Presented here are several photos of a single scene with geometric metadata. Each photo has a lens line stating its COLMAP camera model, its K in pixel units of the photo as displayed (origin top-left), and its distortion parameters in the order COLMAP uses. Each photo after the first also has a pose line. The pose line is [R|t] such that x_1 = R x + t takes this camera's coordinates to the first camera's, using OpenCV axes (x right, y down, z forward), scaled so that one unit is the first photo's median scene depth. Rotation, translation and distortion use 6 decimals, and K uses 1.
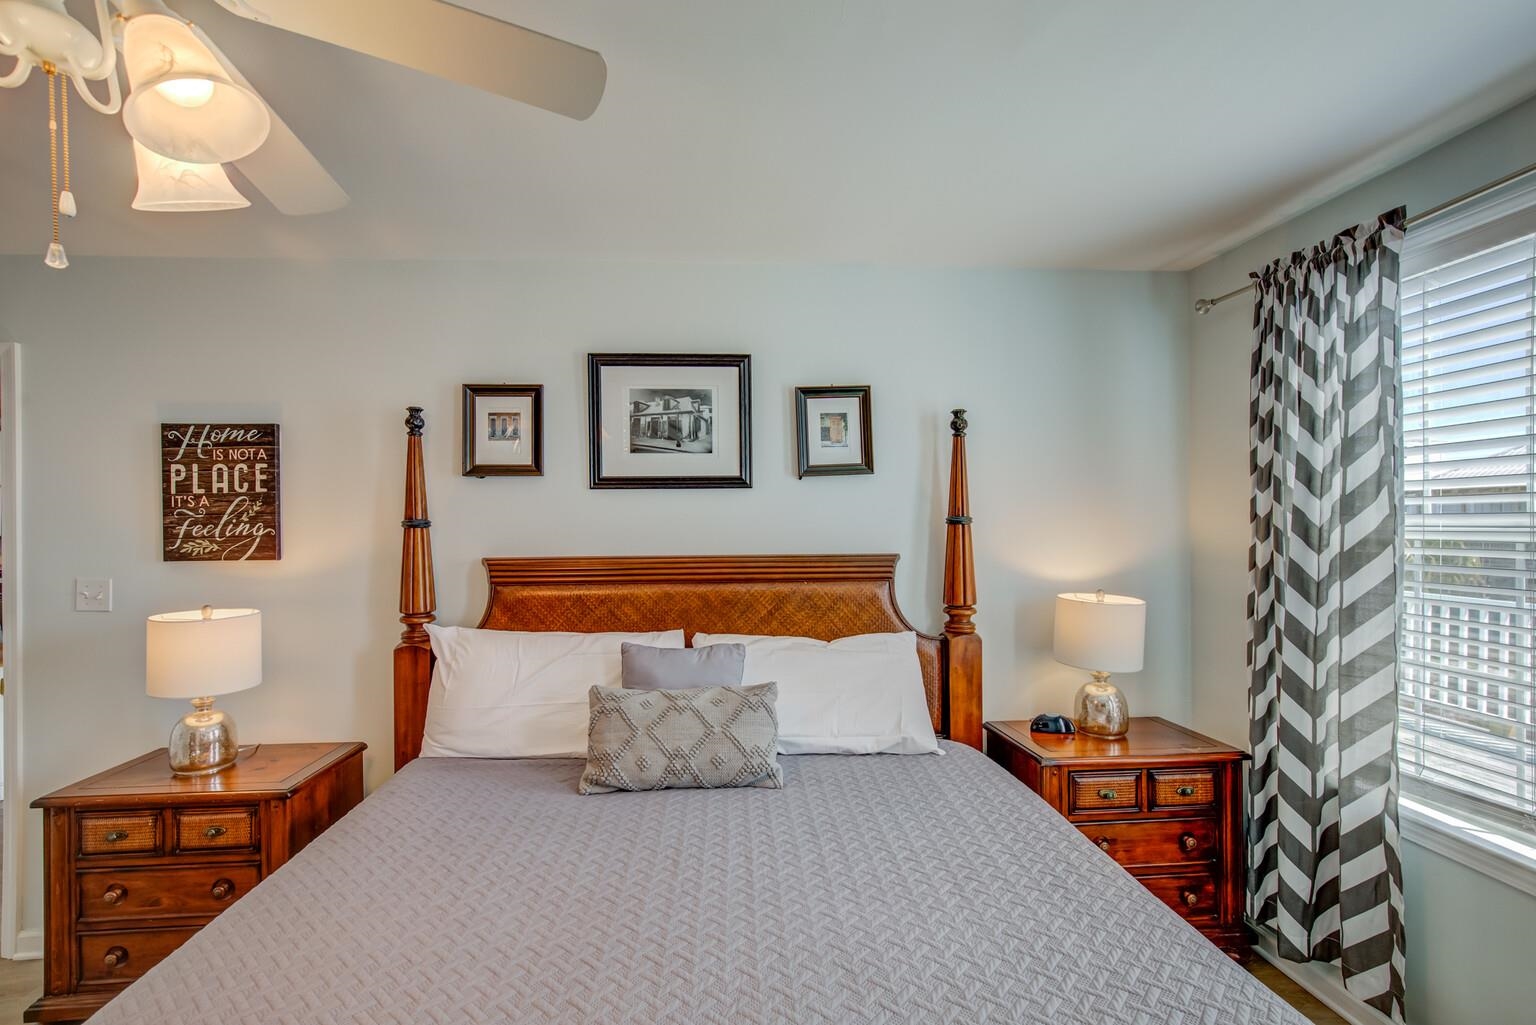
lens RADIAL K [[711.7, 0, 766.1], [0, 711.7, 515.3], [0, 0, 1]] dist [-0.002950, 0.002272]
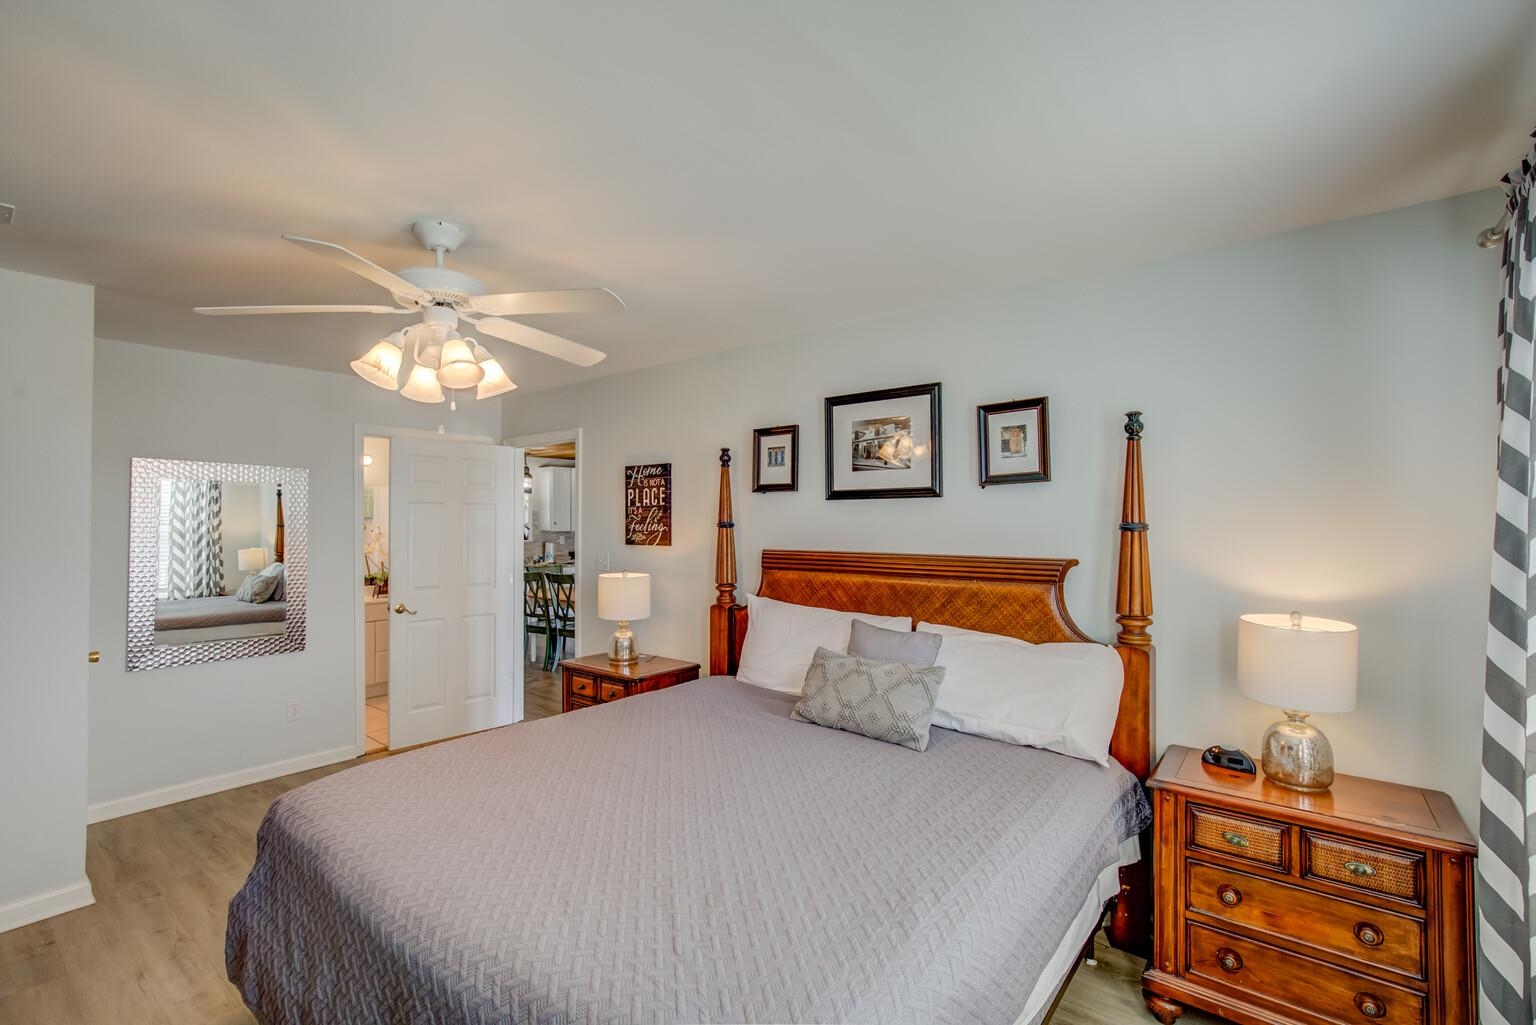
lens RADIAL K [[711.7, 0, 776.2], [0, 711.7, 510.7], [0, 0, 1]] dist [-0.002950, 0.002272]
pose [[0.731707, -0.003074, -0.681612, 0.602243], [0.000313, 0.999991, -0.004174, -0.011687], [0.681619, 0.002841, 0.731701, -0.034081]]
